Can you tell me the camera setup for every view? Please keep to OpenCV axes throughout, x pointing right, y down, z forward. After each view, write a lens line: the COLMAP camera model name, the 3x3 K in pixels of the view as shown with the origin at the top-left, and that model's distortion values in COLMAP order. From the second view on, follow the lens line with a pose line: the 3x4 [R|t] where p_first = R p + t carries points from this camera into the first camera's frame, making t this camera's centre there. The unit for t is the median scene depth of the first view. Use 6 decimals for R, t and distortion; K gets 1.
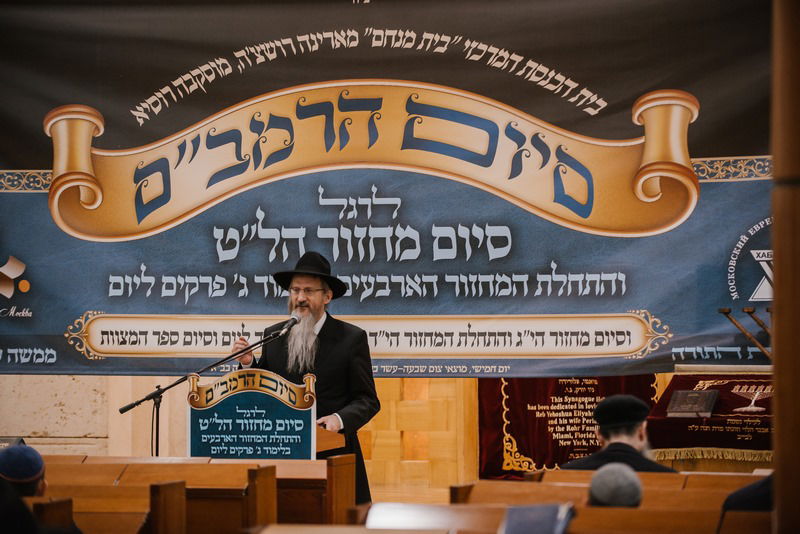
lens RADIAL K [[3035.9, 0, 400.4], [0, 3035.9, 263.5], [0, 0, 1]] dist [0.803009, 0.000000]
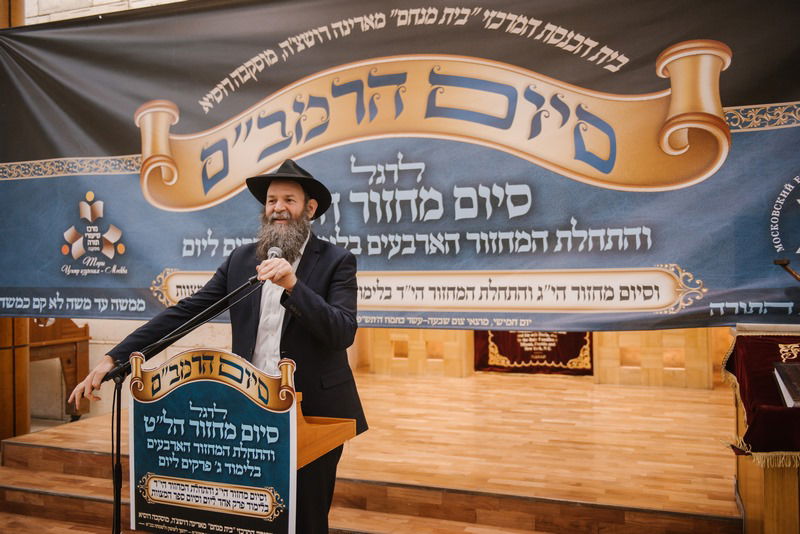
lens RADIAL K [[687.4, 0, 390.6], [0, 687.4, 263.1], [0, 0, 1]] dist [0.008142, -0.001417]
pose [[0.998562, -0.006000, -0.053267, 0.000916], [0.006253, 0.999970, 0.004591, 0.013141], [0.053238, -0.004918, 0.998570, 0.761394]]
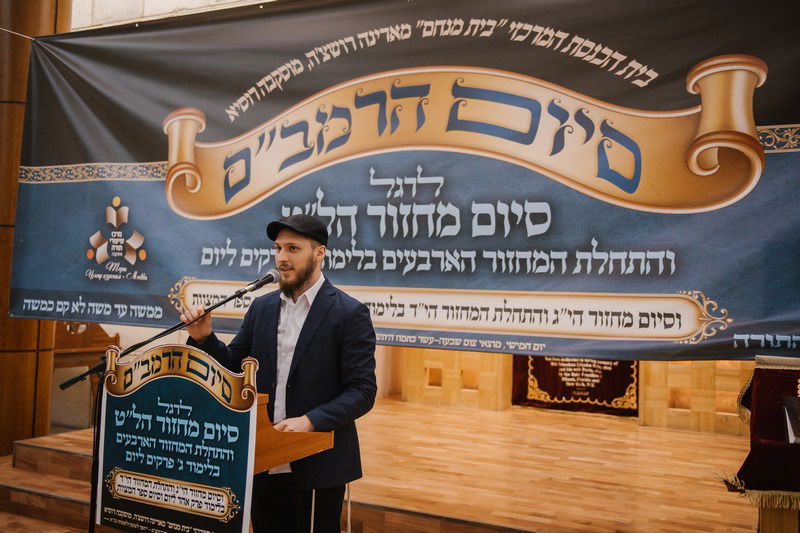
lens RADIAL K [[724.8, 0, 399.2], [0, 724.8, 266.1], [0, 0, 1]] dist [0.014846, 0.000000]
pose [[0.989806, 0.034605, -0.138154, 0.020787], [-0.039511, 0.998676, -0.032927, 0.018159], [0.136832, 0.038050, 0.989863, 0.758566]]
